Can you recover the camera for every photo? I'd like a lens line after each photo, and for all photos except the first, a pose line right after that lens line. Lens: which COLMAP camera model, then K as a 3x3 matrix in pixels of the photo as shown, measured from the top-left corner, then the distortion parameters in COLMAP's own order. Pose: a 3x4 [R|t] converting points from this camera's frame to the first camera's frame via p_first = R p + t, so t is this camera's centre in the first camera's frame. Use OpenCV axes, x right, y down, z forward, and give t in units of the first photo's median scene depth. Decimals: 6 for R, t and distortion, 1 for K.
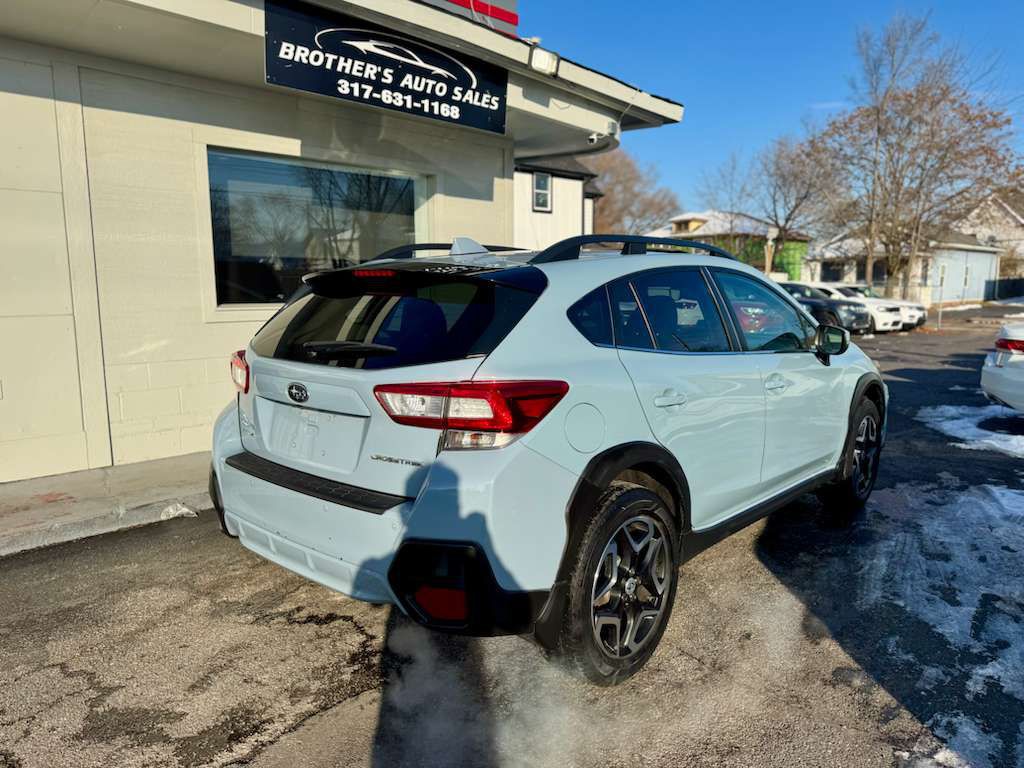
lens RADIAL K [[720.8, 0, 507.7], [0, 720.8, 388.2], [0, 0, 1]] dist [0.022944, -0.025841]
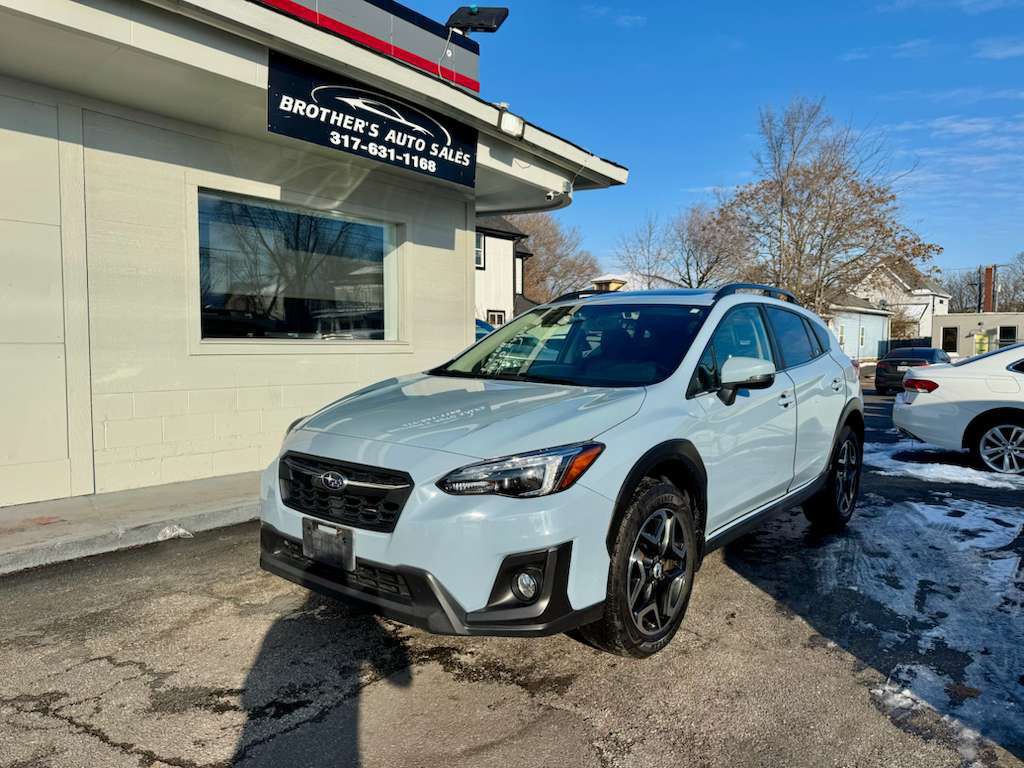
lens RADIAL K [[720.8, 0, 506.6], [0, 720.8, 387.3], [0, 0, 1]] dist [0.022944, -0.025841]
pose [[0.994359, 0.004038, 0.105994, -0.085809], [0.004468, 0.996794, -0.079887, 0.043627], [-0.105977, 0.079910, 0.991153, -0.071798]]
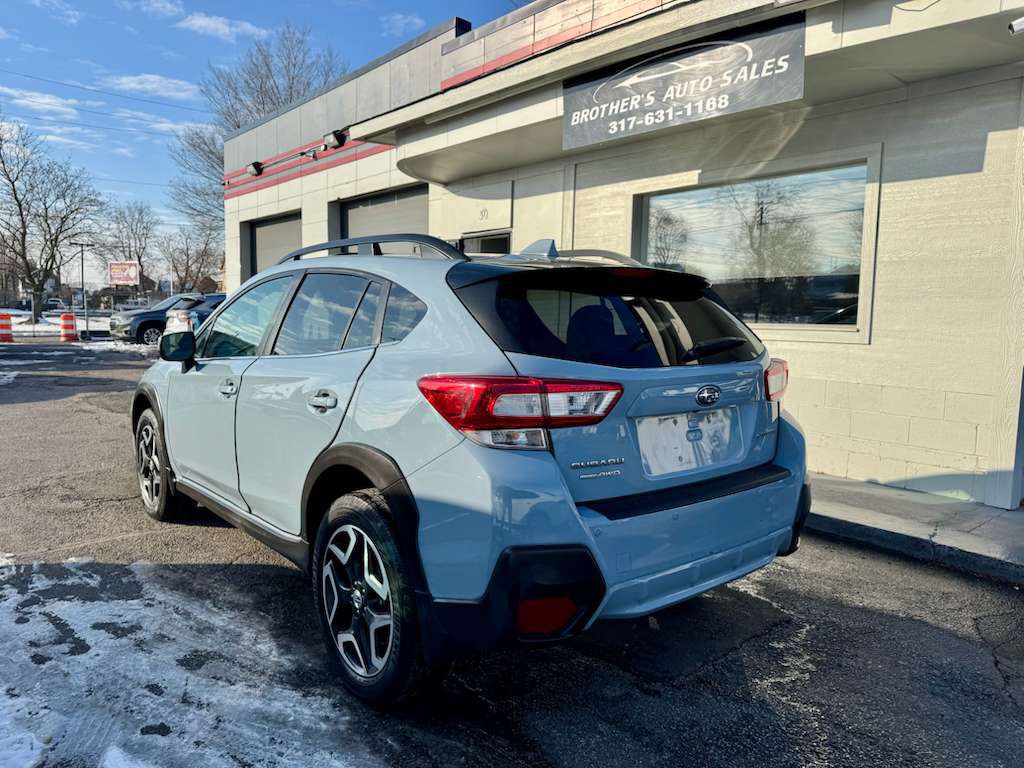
lens RADIAL K [[720.8, 0, 513.3], [0, 720.8, 380.8], [0, 0, 1]] dist [0.022944, -0.025841]
pose [[-0.077889, 0.093867, -0.992533, 0.948948], [-0.157188, 0.981949, 0.105201, -0.123715], [0.984492, 0.164208, -0.061729, 0.989321]]
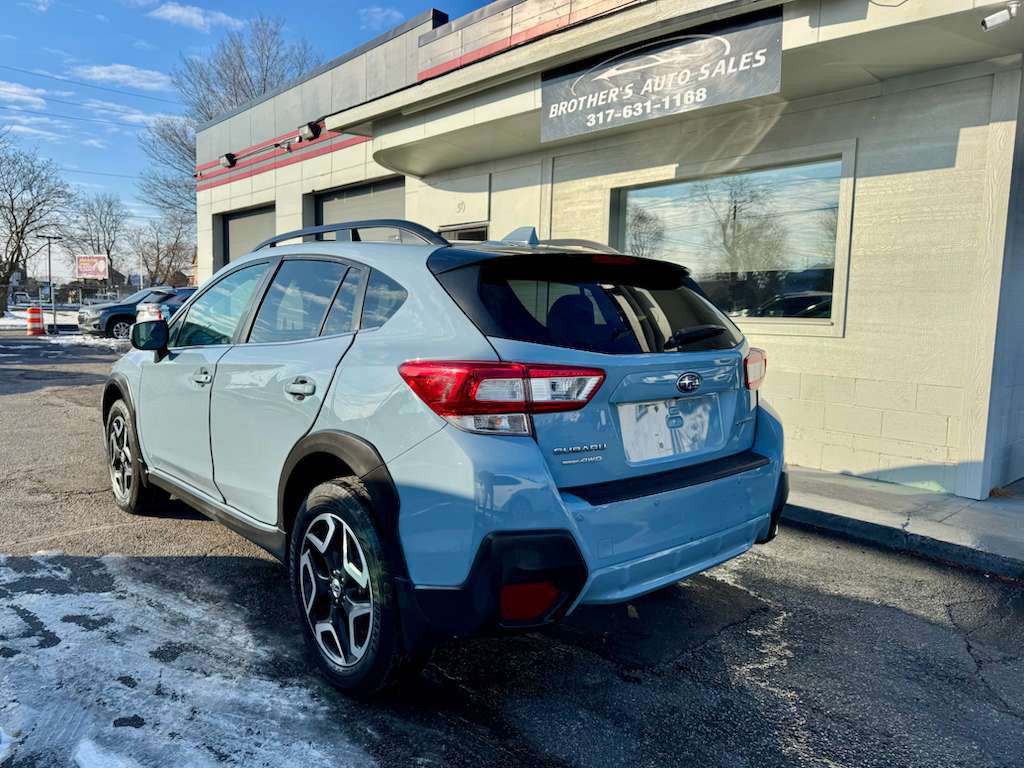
lens RADIAL K [[720.8, 0, 509.7], [0, 720.8, 379.6], [0, 0, 1]] dist [0.022944, -0.025841]
pose [[-0.048794, 0.096699, -0.994117, 0.946908], [-0.162393, 0.981291, 0.103422, -0.116191], [0.985519, 0.166484, -0.032178, 0.986305]]
